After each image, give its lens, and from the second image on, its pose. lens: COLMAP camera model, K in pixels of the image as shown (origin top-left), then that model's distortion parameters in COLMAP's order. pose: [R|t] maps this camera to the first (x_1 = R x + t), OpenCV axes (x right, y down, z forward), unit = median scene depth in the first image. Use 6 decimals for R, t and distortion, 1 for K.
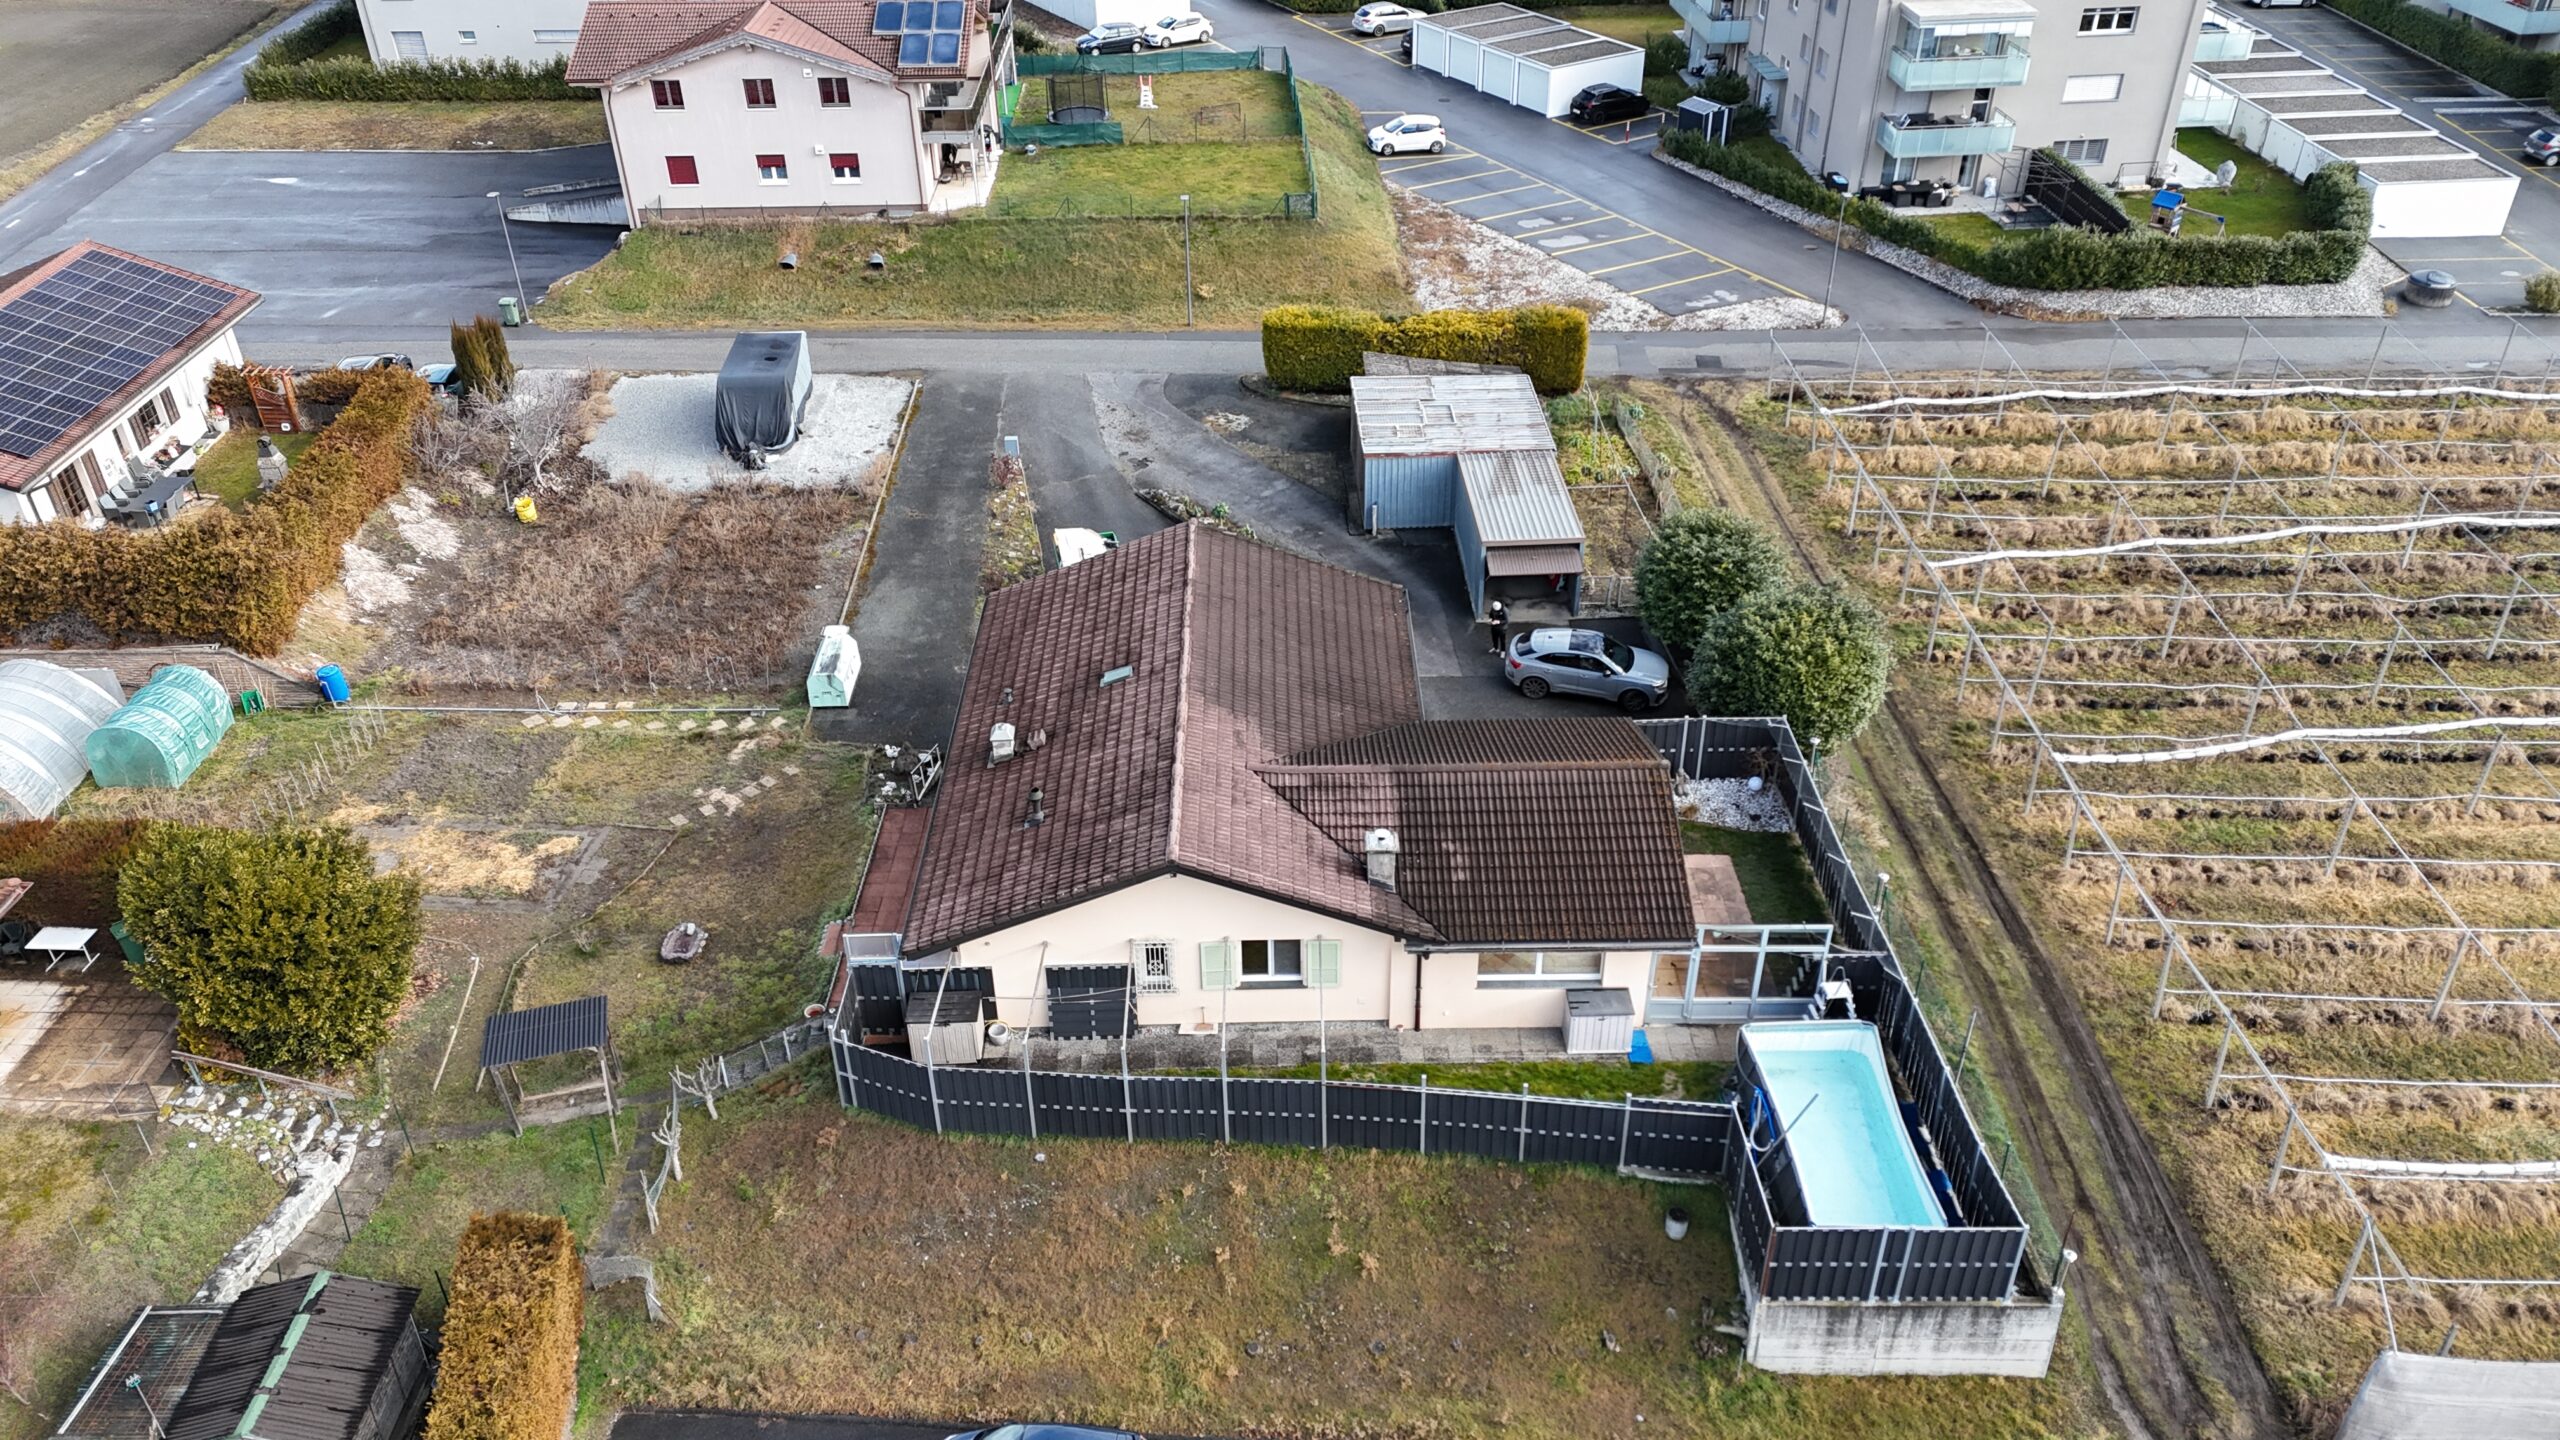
lens RADIAL K [[1864.3, 0, 1272.9], [0, 1864.3, 727.4], [0, 0, 1]] dist [0.088583, -0.080957]
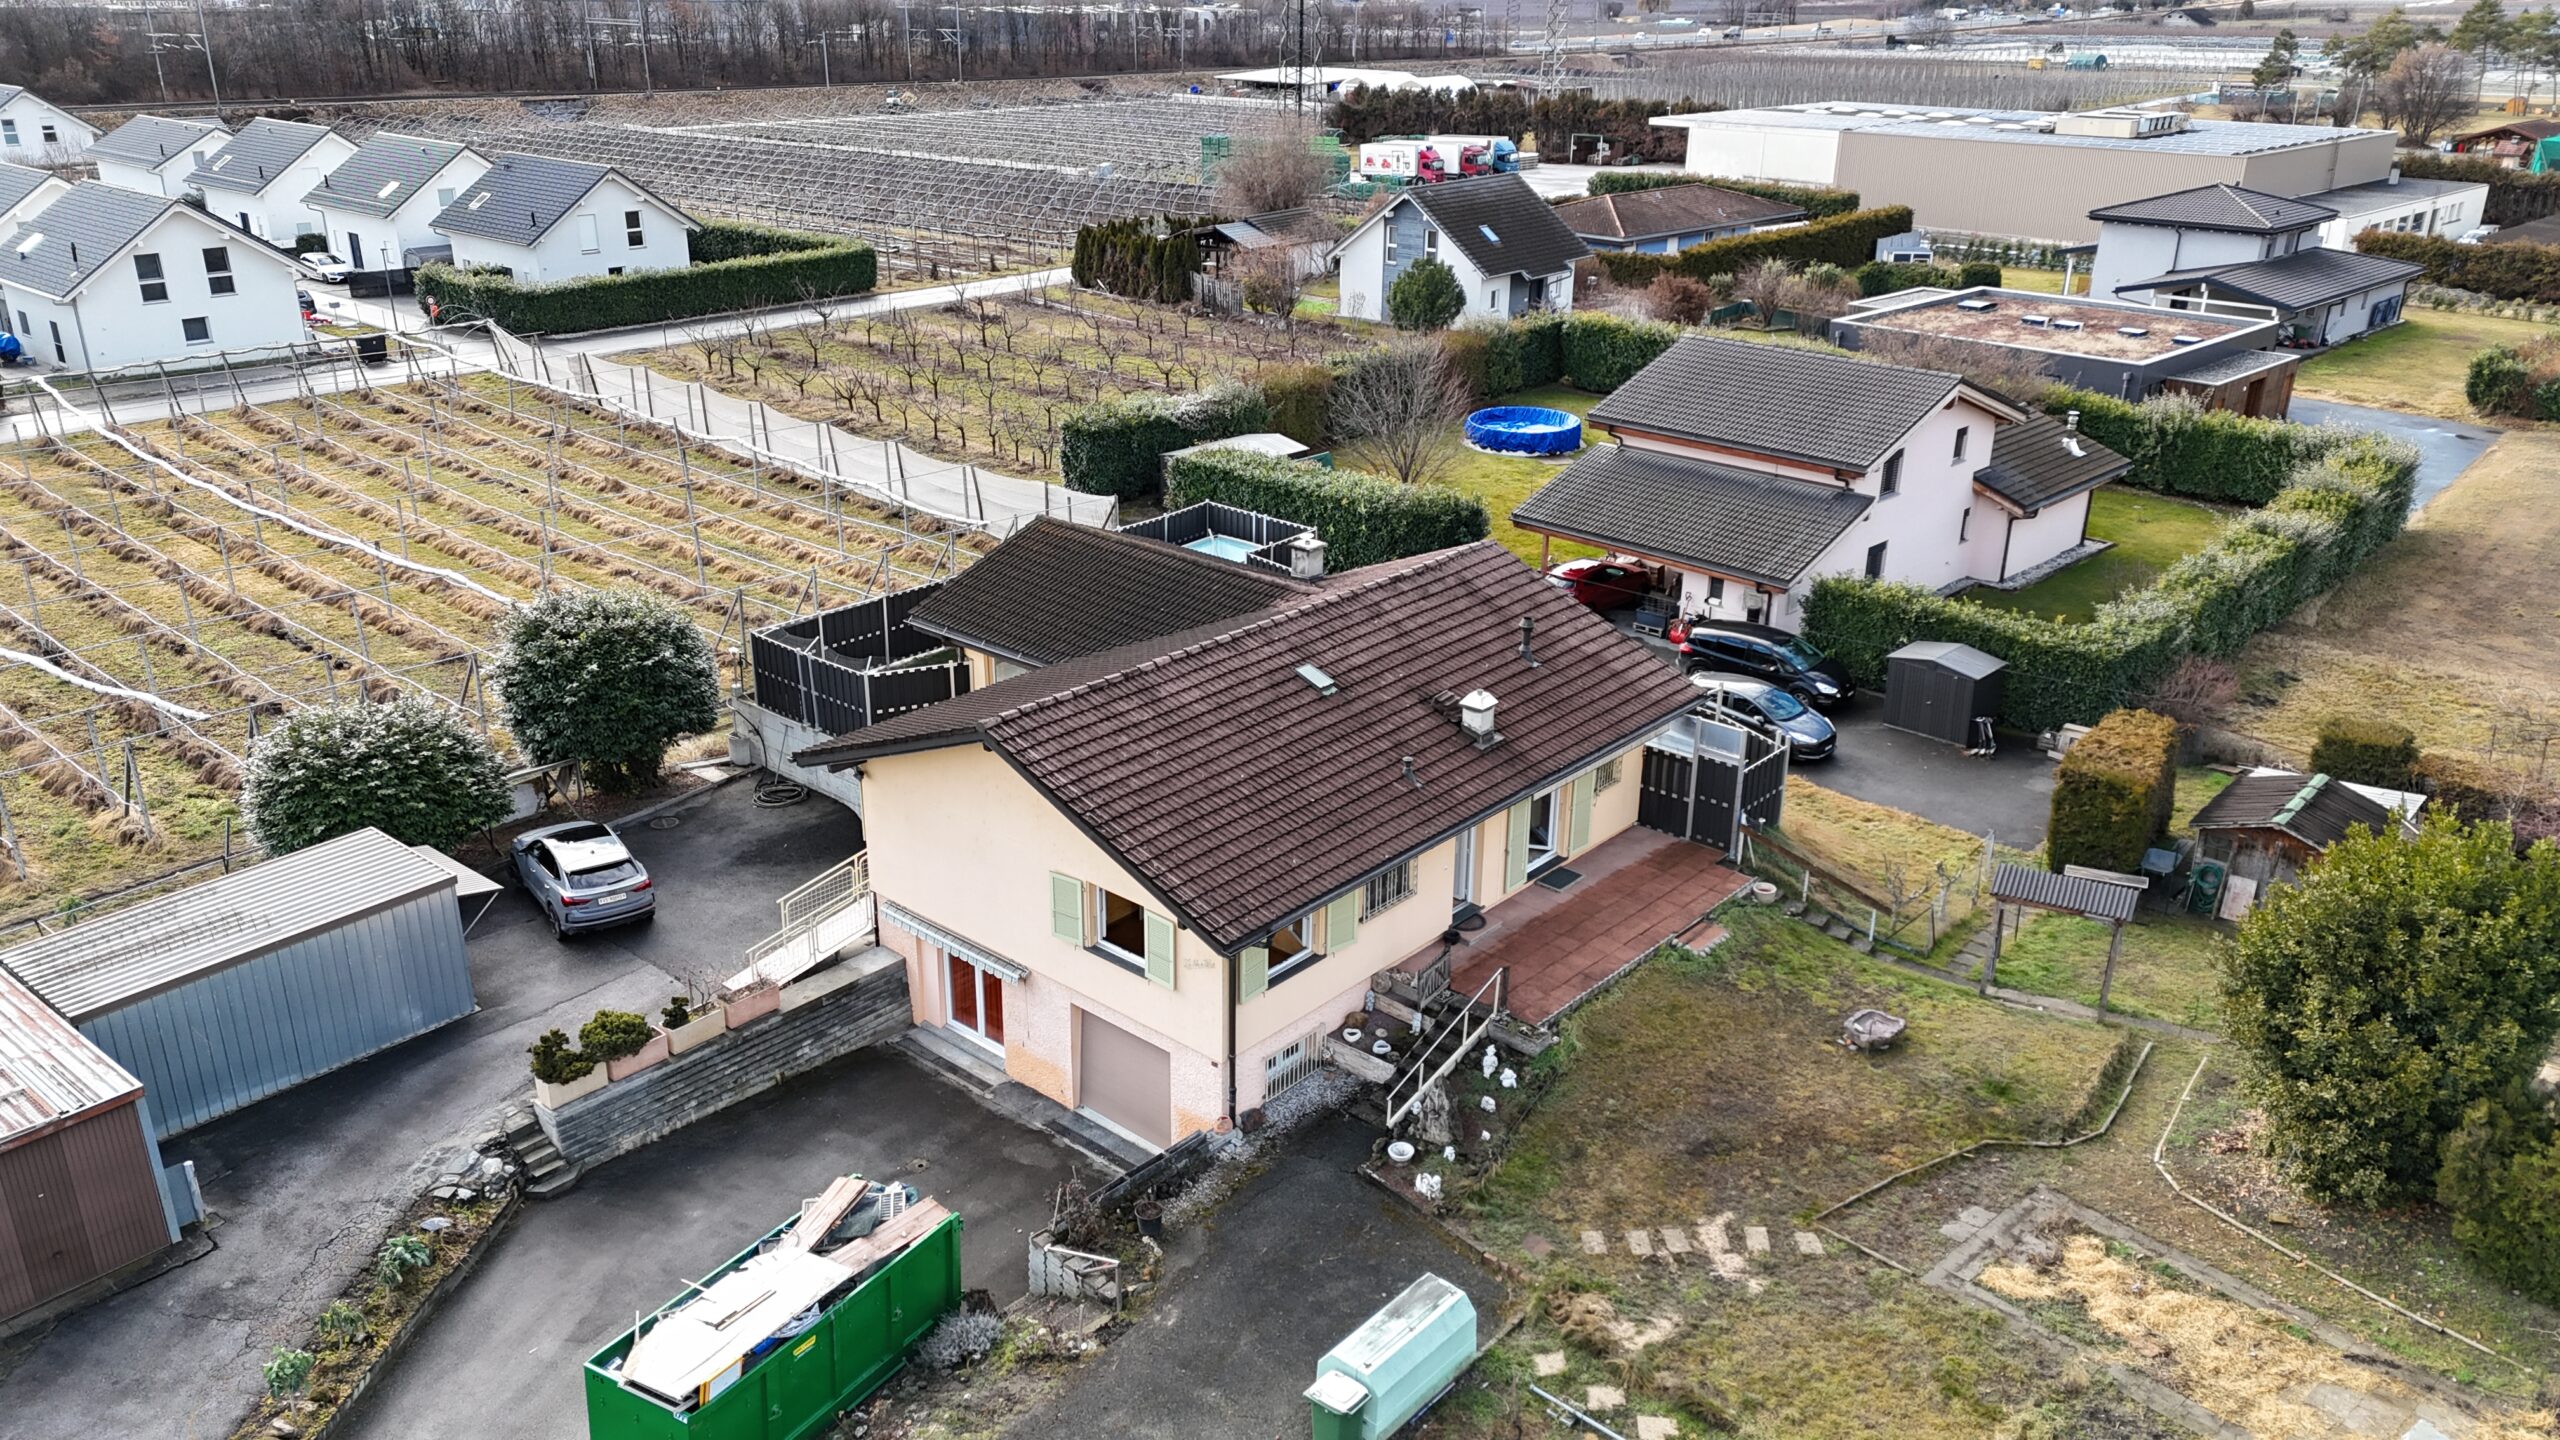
lens RADIAL K [[1864.3, 0, 1282.5], [0, 1864.3, 728.5], [0, 0, 1]] dist [0.088583, -0.080957]
pose [[-0.744542, -0.244132, 0.621335, -0.490913], [0.369151, 0.624924, 0.687893, -0.486725], [-0.556224, 0.741532, -0.375160, 1.126959]]
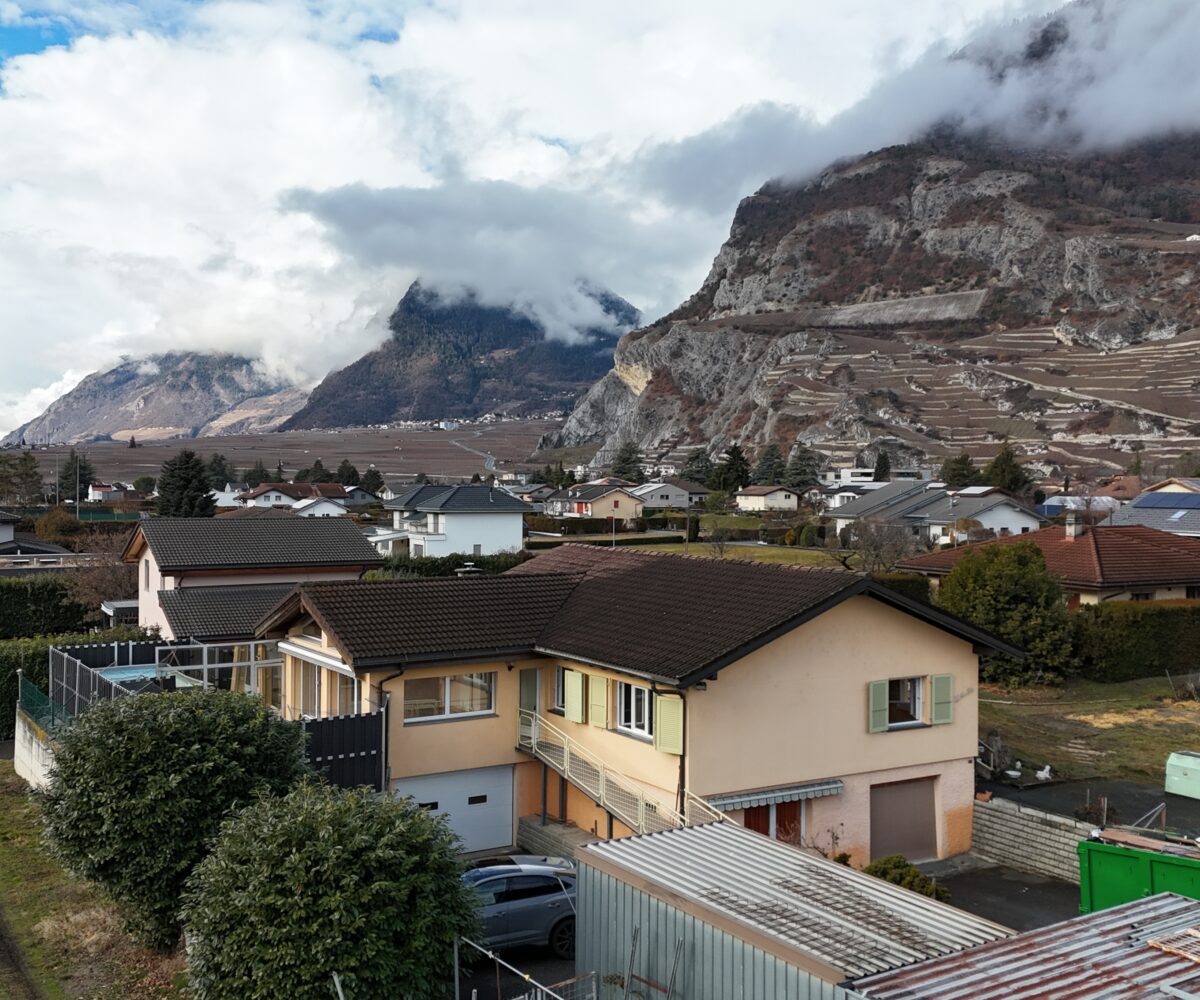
lens RADIAL K [[1297.0, 0, 591.9], [0, 1297.0, 524.4], [0, 0, 1]] dist [0.071522, 0.000000]
pose [[-0.859802, 0.029551, -0.509771, 0.379298], [-0.273788, 0.816009, 0.509086, -0.399980], [0.431022, 0.577283, -0.693516, 1.305615]]
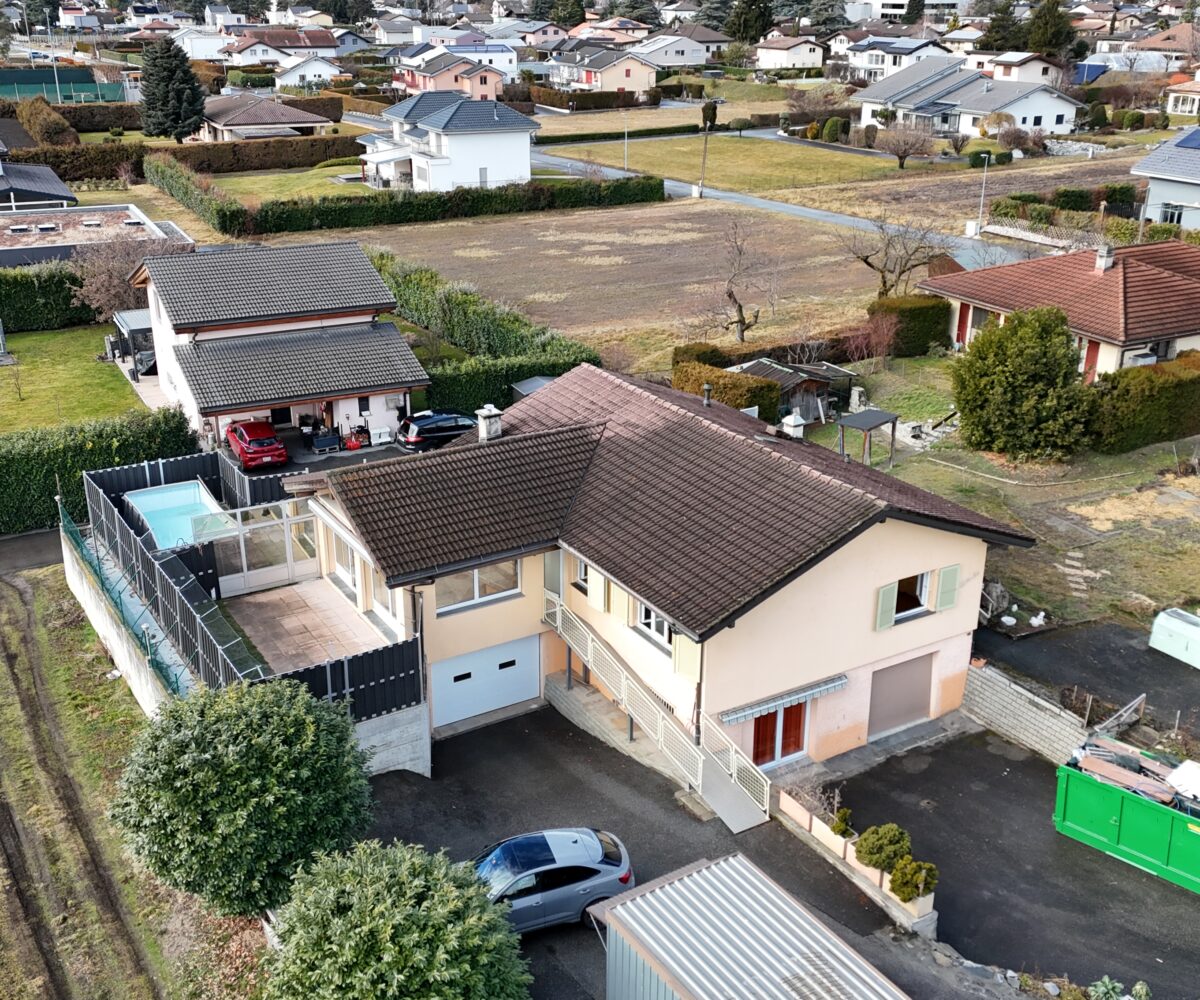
lens RADIAL K [[1297.0, 0, 592.4], [0, 1297.0, 510.4], [0, 0, 1]] dist [0.071522, 0.000000]
pose [[-0.862231, 0.203833, -0.463692, 0.367704], [-0.269250, 0.590956, 0.760444, -0.538954], [0.429025, 0.780527, -0.454658, 1.176932]]
